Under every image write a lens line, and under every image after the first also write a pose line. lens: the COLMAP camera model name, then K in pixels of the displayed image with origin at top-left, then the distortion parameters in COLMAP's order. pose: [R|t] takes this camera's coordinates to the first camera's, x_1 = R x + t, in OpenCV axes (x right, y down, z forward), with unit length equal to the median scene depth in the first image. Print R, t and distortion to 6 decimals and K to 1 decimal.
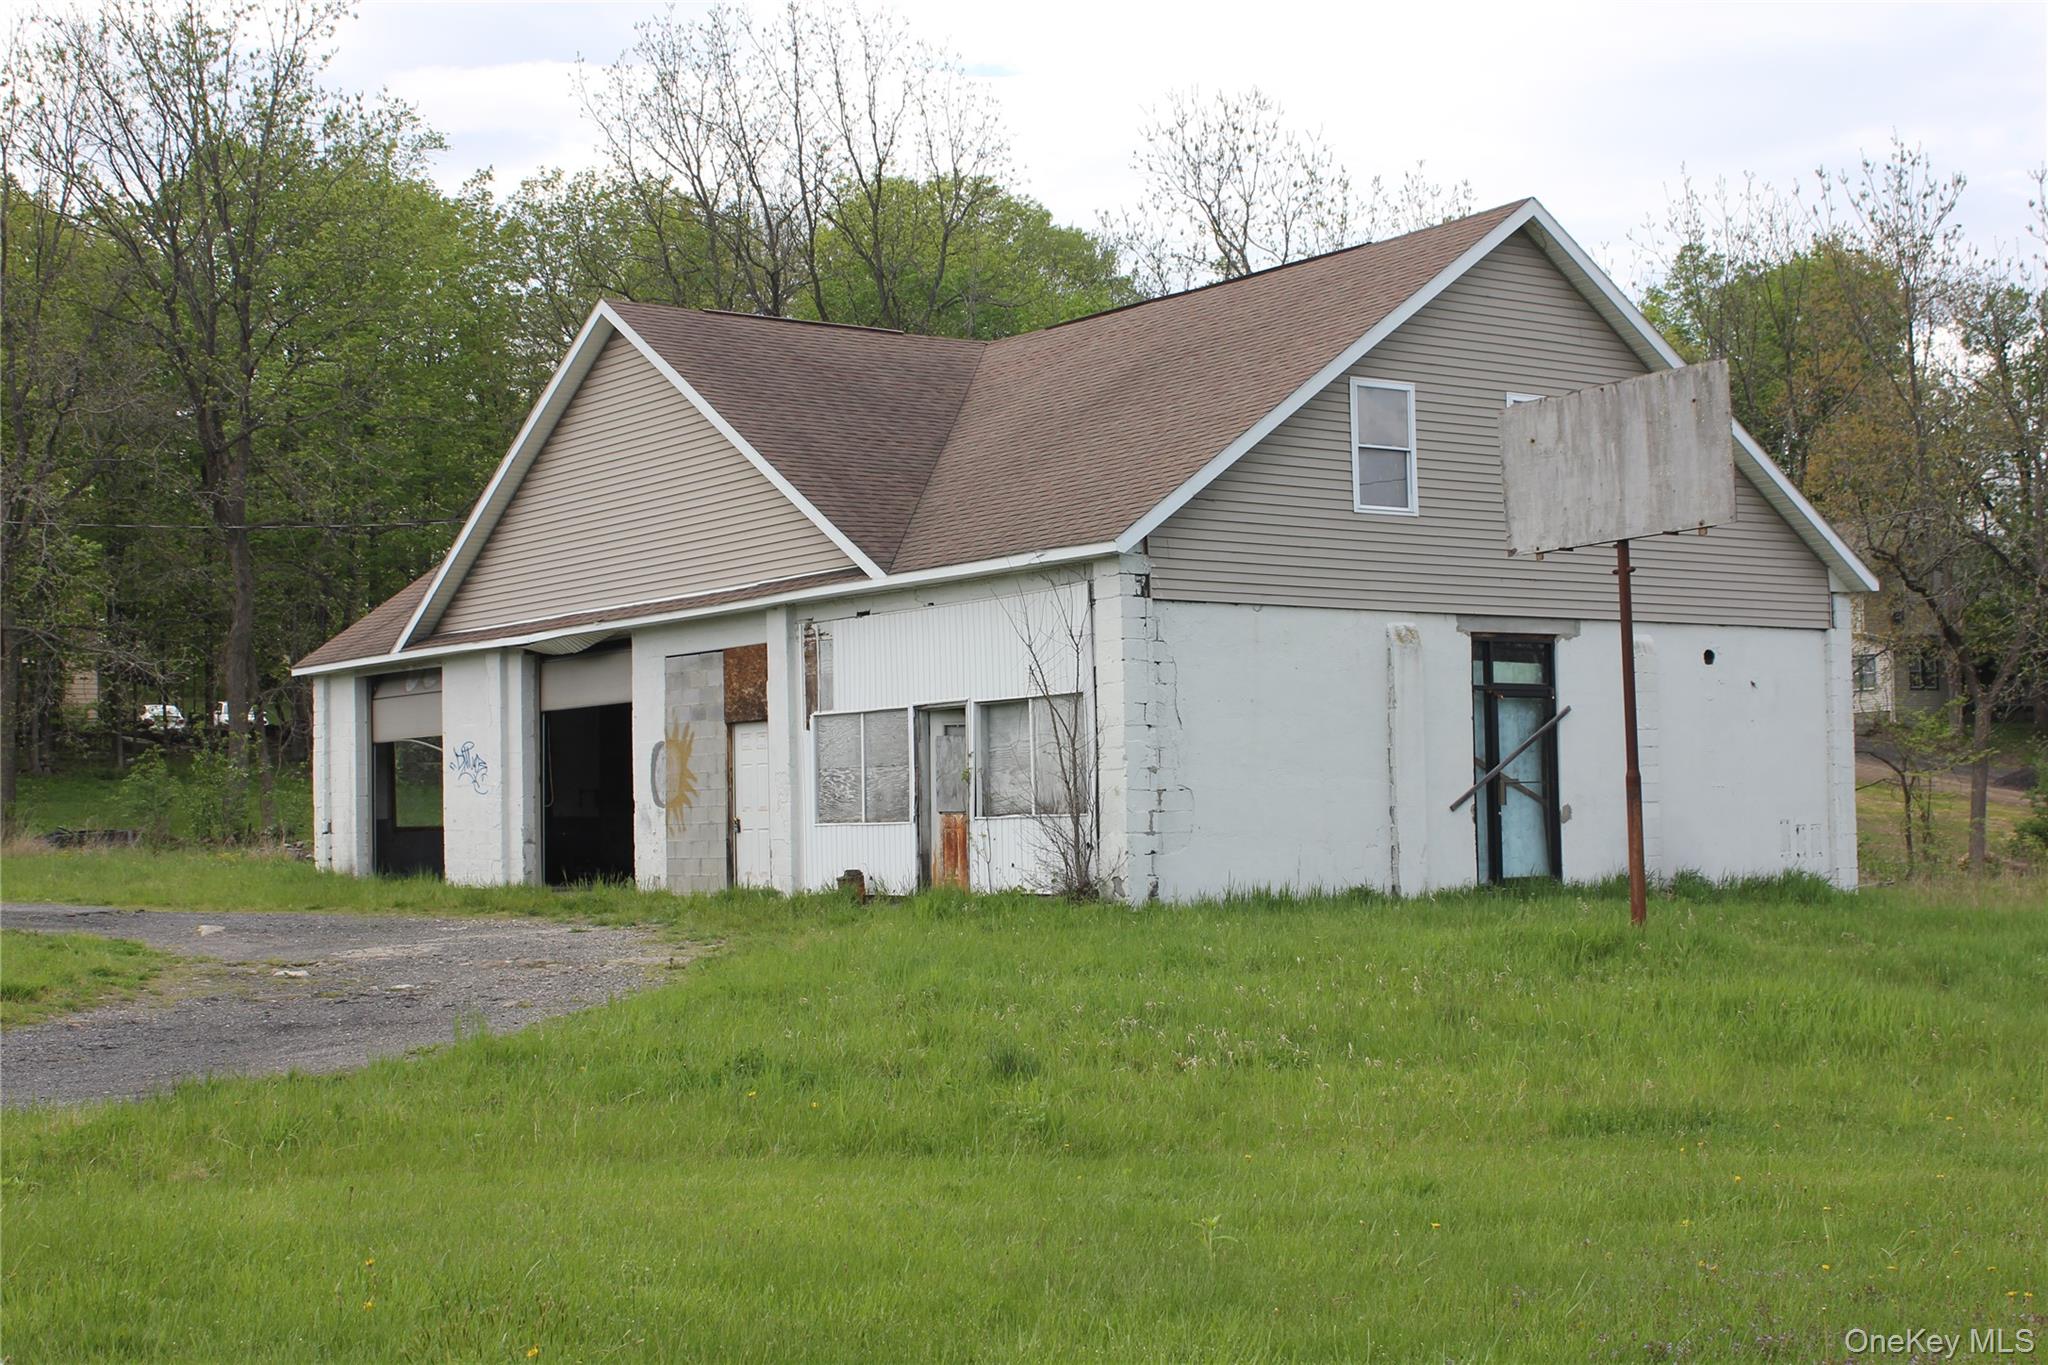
lens RADIAL K [[2763.2, 0, 1024.0], [0, 2763.2, 682.5], [0, 0, 1]] dist [-0.035575, -0.029433]
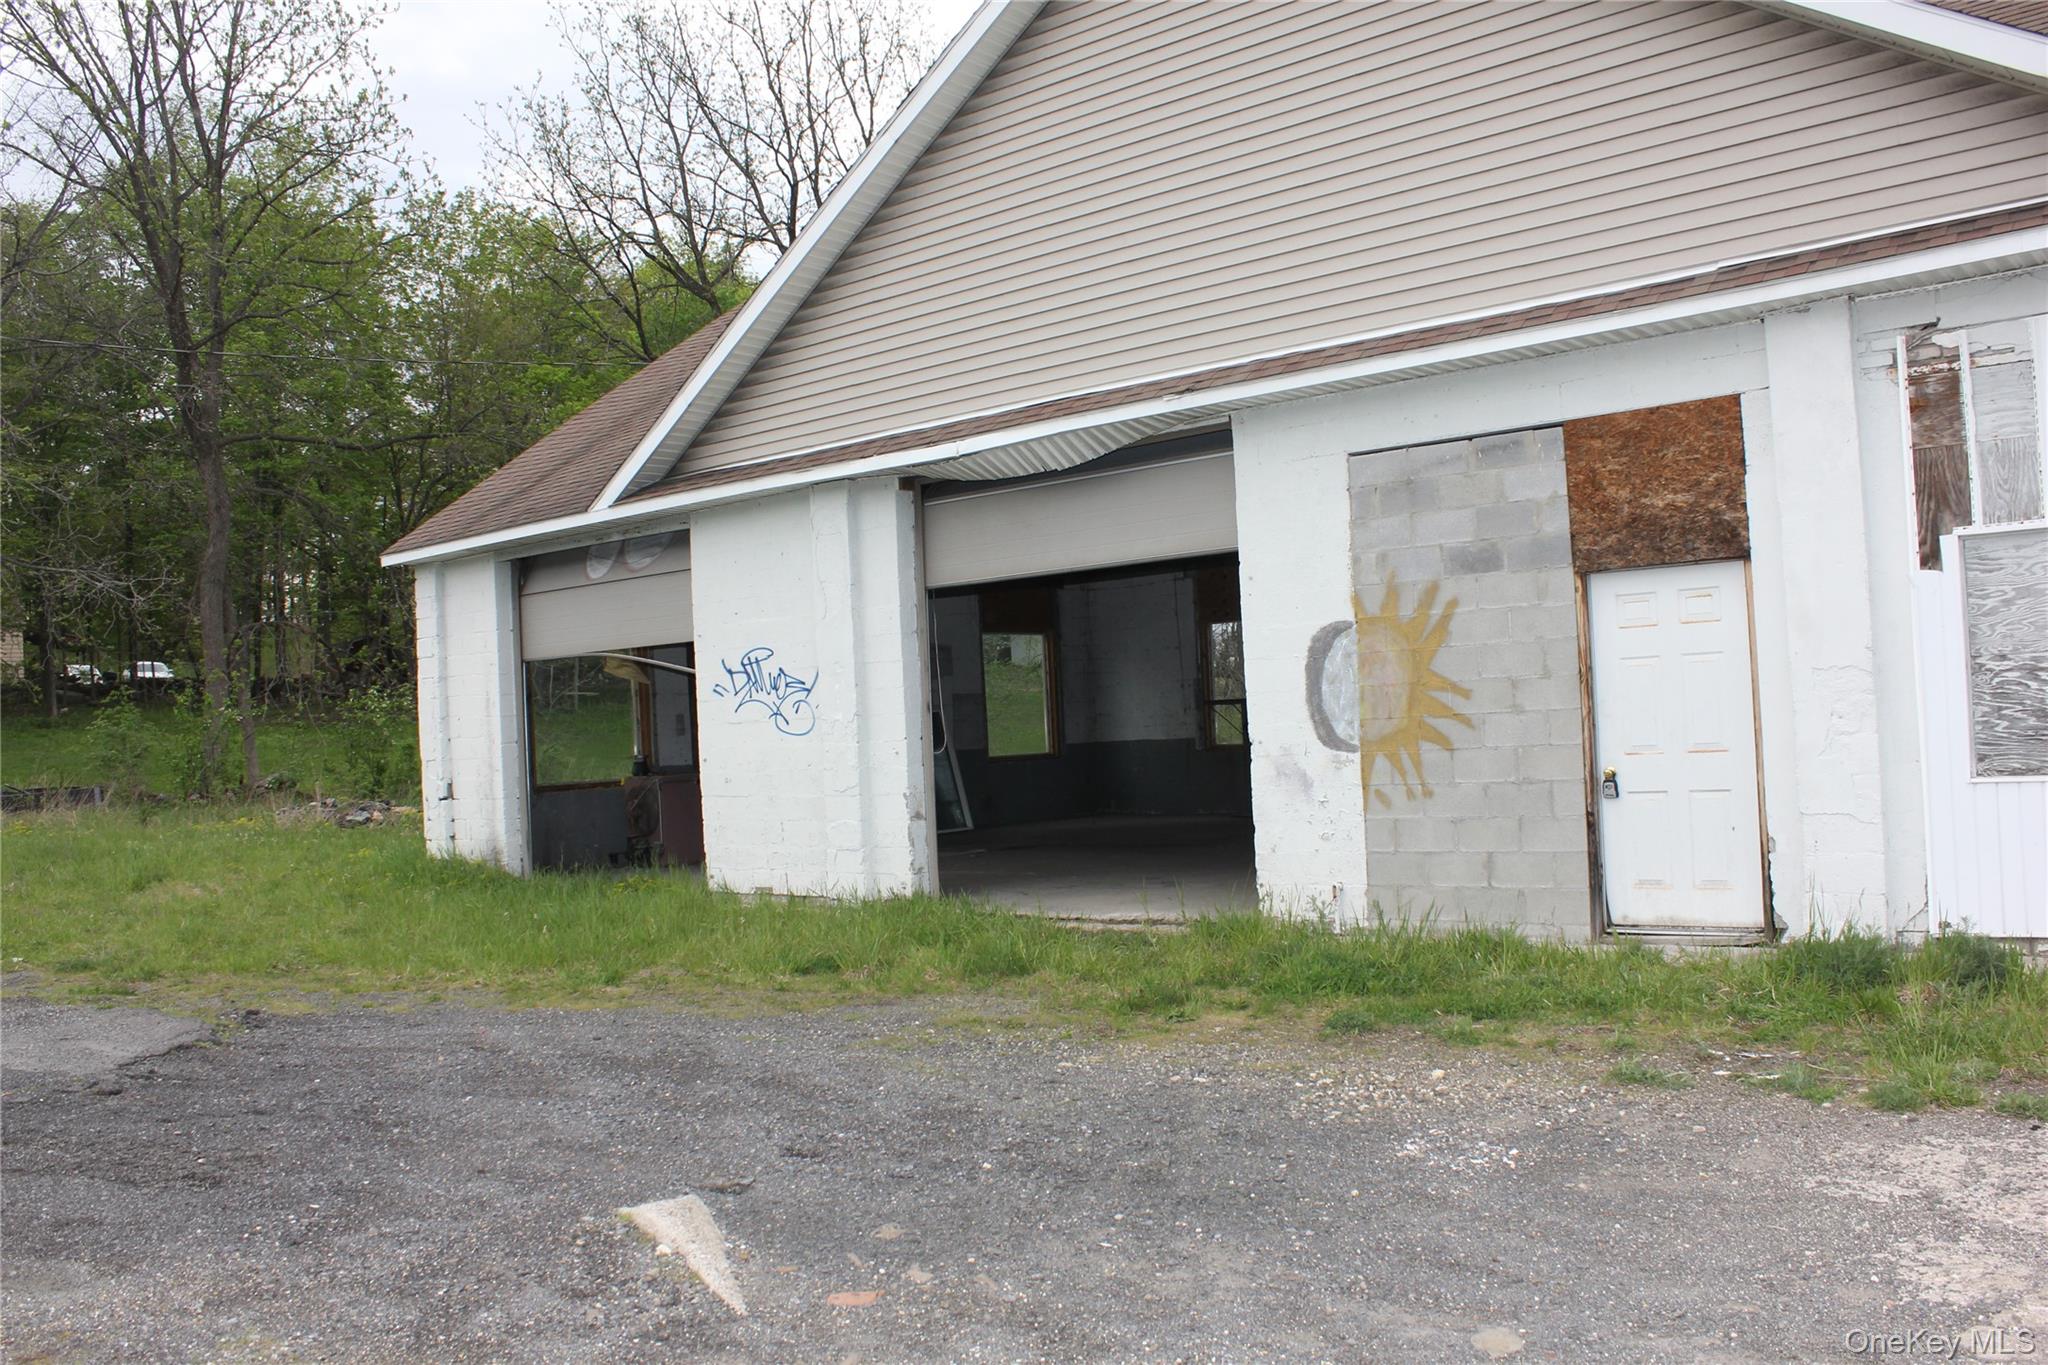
lens RADIAL K [[1702.0, 0, 1024.0], [0, 1702.0, 682.5], [0, 0, 1]] dist [-0.174246, 0.155438]
pose [[0.972866, -0.022085, 0.230312, -0.260495], [0.017507, 0.999607, 0.021901, 0.024854], [-0.230705, -0.017274, 0.972870, 0.714427]]
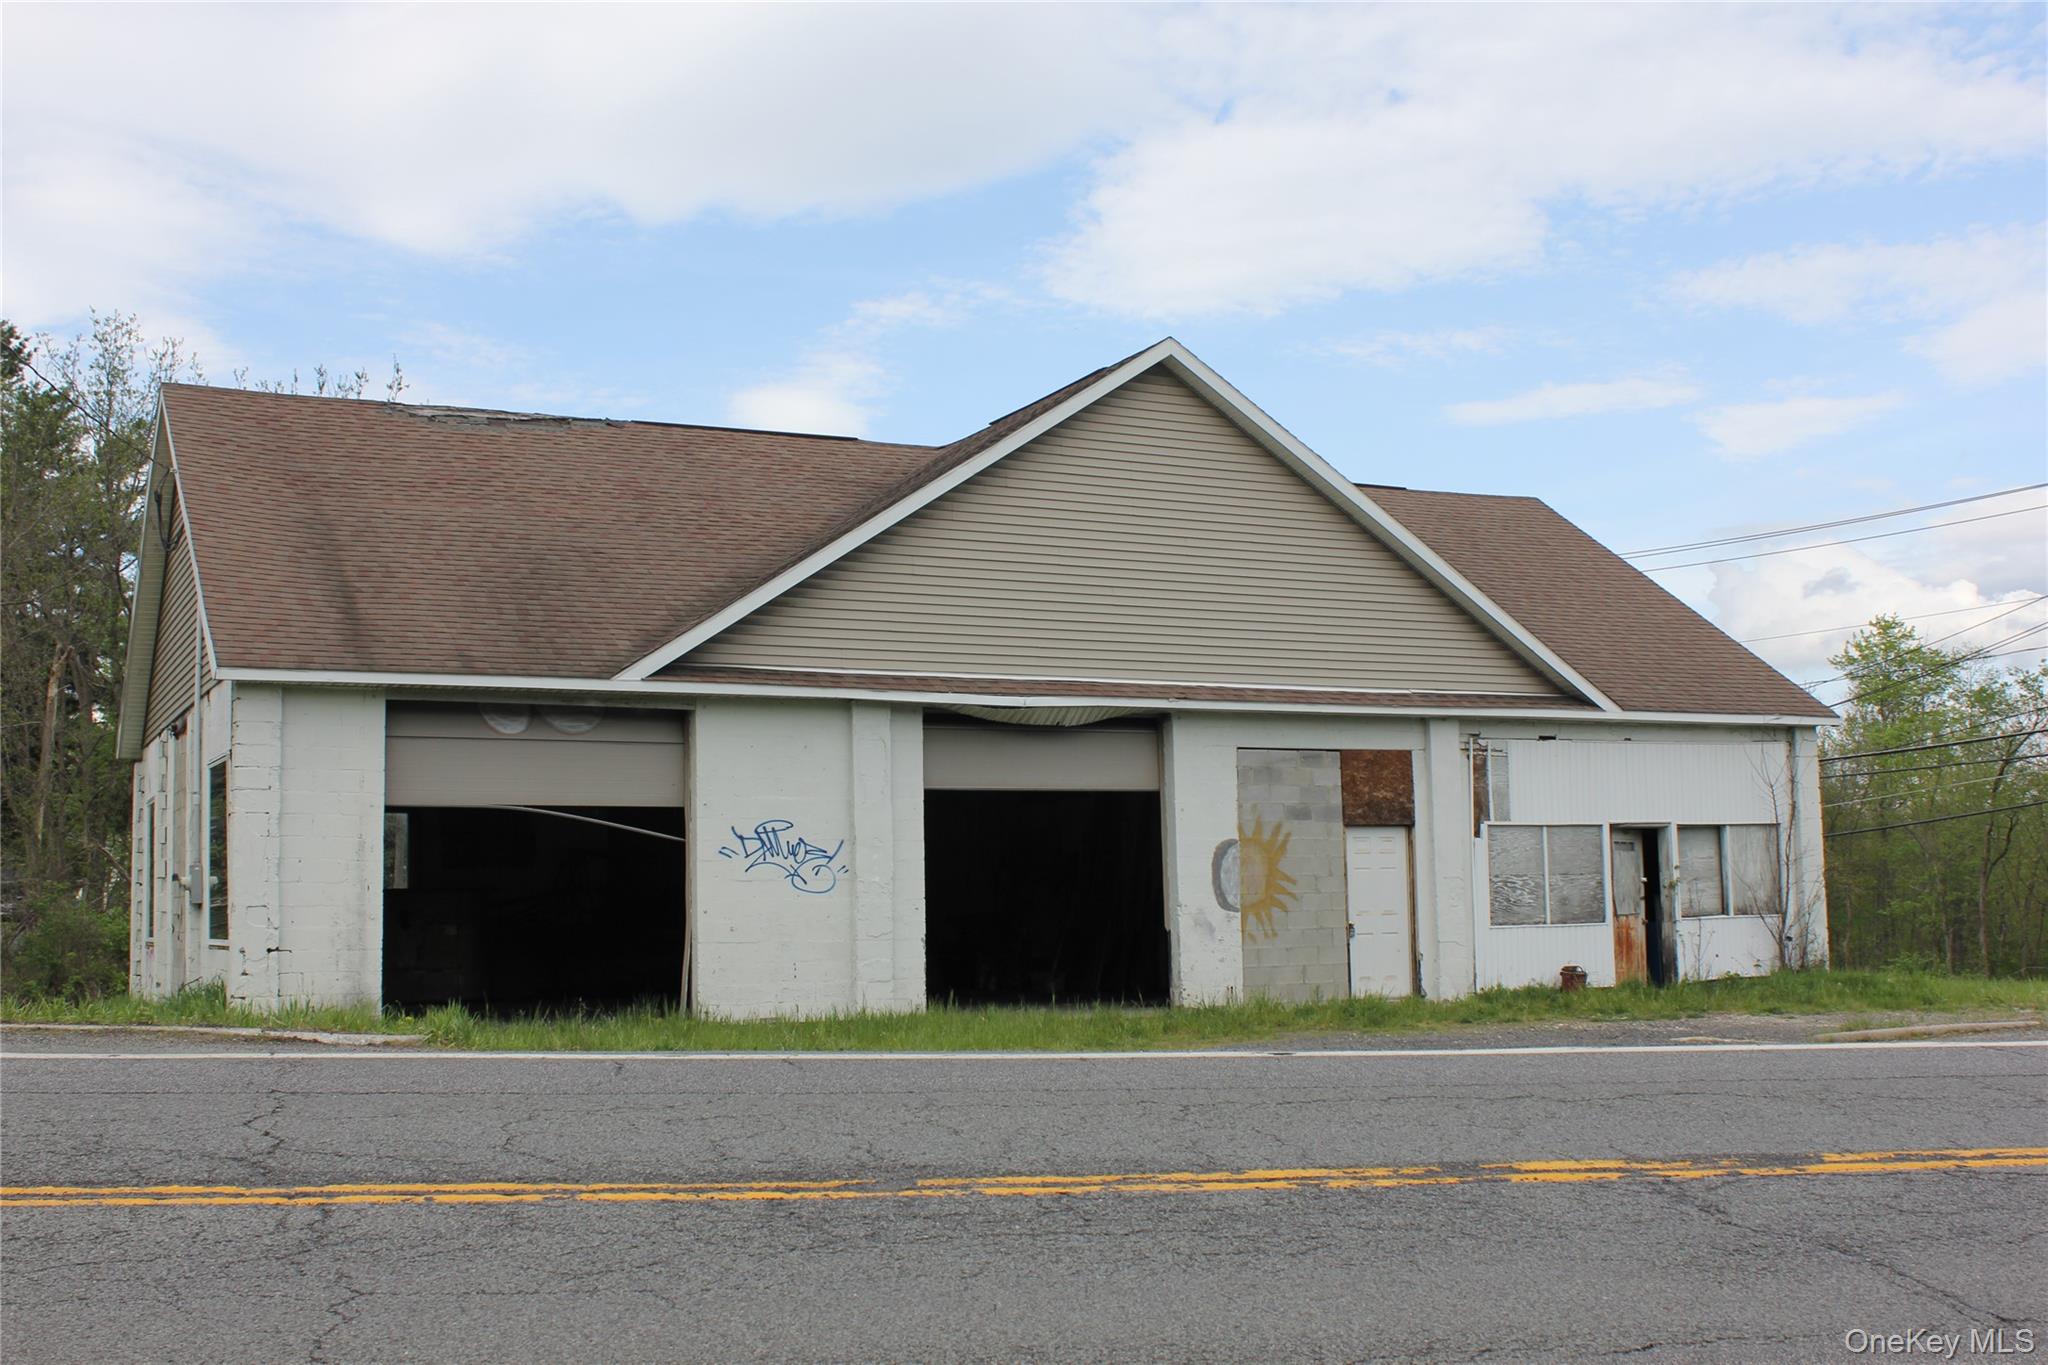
lens RADIAL K [[2193.1, 0, 1024.0], [0, 2193.1, 682.5], [0, 0, 1]] dist [-0.112260, 0.001126]
pose [[0.165685, 0.124074, 0.978343, -0.860614], [-0.034670, 0.992174, -0.119956, 0.059407], [-0.985569, -0.014045, 0.168690, 0.949998]]
